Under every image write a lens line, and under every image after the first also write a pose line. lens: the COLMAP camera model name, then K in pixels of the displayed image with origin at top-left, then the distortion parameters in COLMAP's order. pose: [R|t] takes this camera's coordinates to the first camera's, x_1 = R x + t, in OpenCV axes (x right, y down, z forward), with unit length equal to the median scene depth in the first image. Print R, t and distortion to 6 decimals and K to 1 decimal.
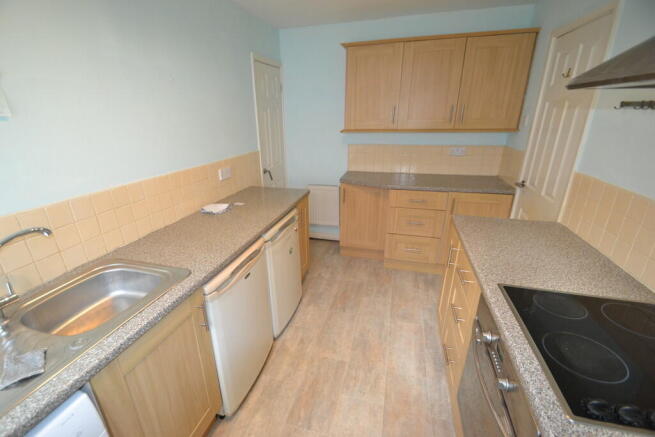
lens RADIAL K [[283.6, 0, 320.2], [0, 283.6, 220.1], [0, 0, 1]] dist [0.000147, -0.000003]
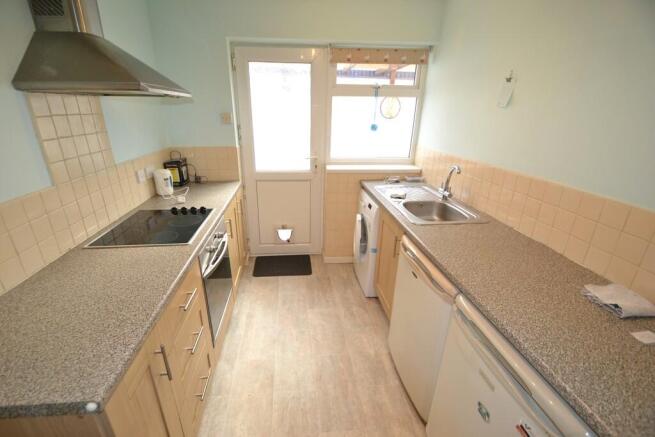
lens RADIAL K [[287.9, 0, 311.0], [0, 287.9, 220.0], [0, 0, 1]] dist [0.000554, 0.000040]
pose [[-0.940702, 0.132509, -0.312283, 0.317002], [-0.107507, 0.756656, 0.644913, -0.480698], [0.321748, 0.640244, -0.697543, 1.281344]]
